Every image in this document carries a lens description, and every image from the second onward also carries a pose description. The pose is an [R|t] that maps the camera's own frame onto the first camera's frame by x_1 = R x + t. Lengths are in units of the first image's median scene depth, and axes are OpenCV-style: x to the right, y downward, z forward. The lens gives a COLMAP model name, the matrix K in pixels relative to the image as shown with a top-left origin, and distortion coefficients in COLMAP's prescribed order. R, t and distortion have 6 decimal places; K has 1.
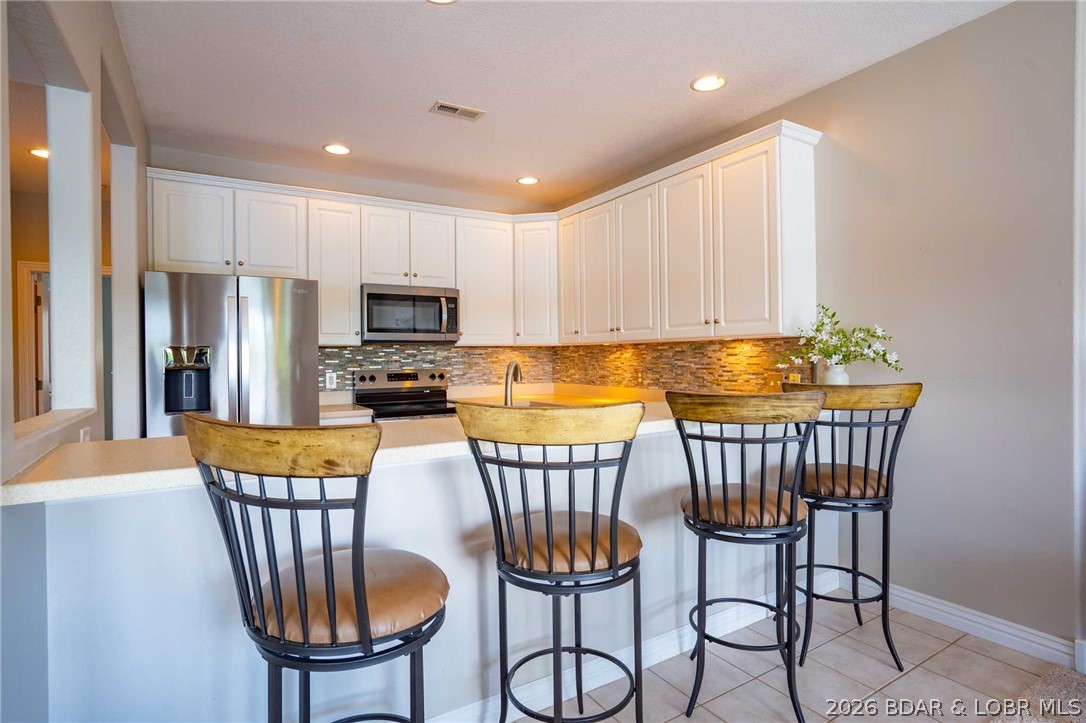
lens RADIAL K [[556.3, 0, 540.8], [0, 556.3, 359.4], [0, 0, 1]] dist [-0.044916, 0.022947]
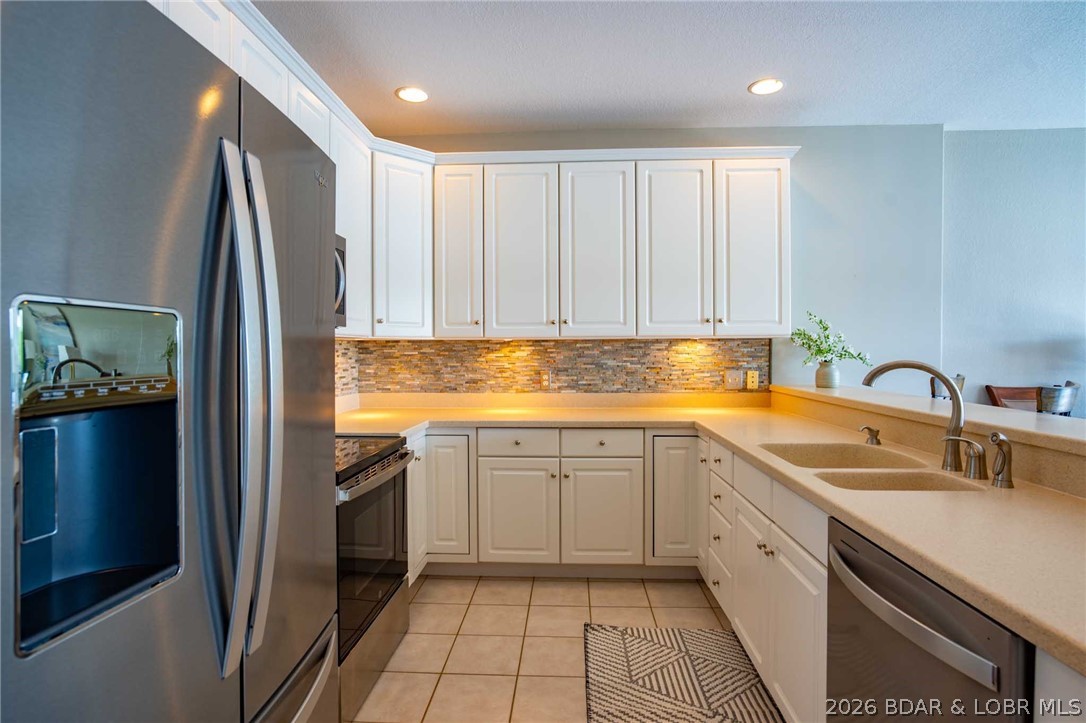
lens RADIAL K [[556.3, 0, 544.4], [0, 556.3, 360.3], [0, 0, 1]] dist [-0.044916, 0.022947]
pose [[0.562342, -0.004361, 0.826893, -0.582631], [0.003638, 0.999989, 0.002800, -0.000304], [-0.826896, 0.001434, 0.562352, 0.585174]]
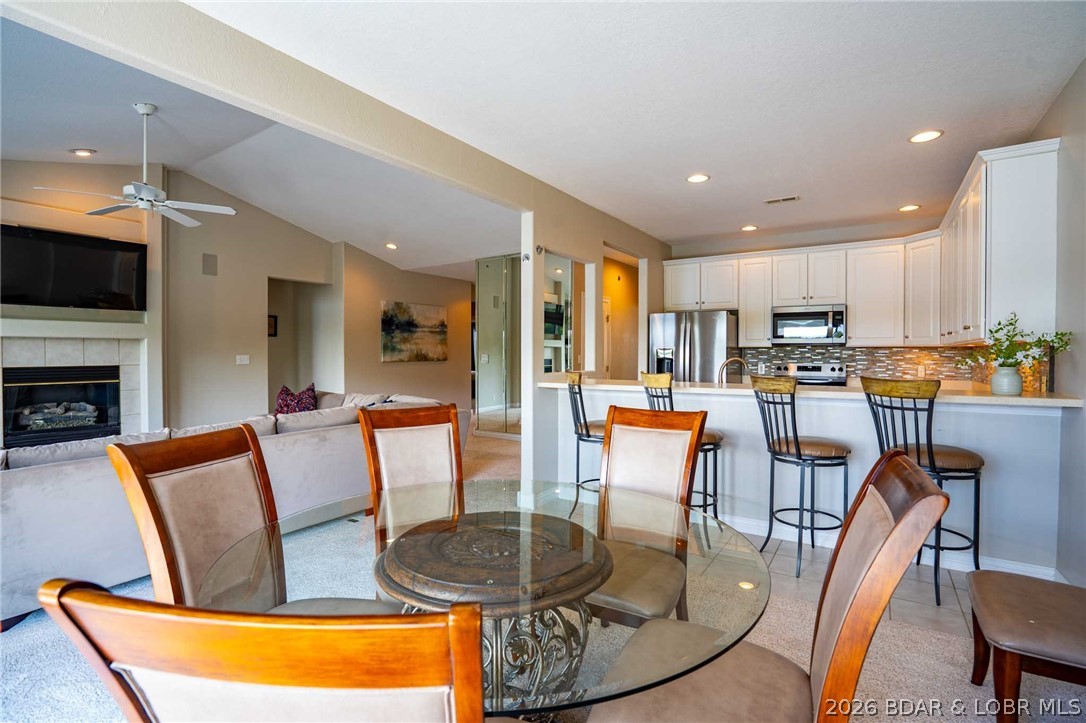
lens RADIAL K [[505.7, 0, 544.5], [0, 505.7, 360.7], [0, 0, 1]] dist [-0.051825, 0.018252]
pose [[0.418848, 0.025624, -0.907695, 0.736609], [-0.014113, 0.999665, 0.021708, -0.008298], [0.907947, 0.003717, 0.419069, -0.182631]]
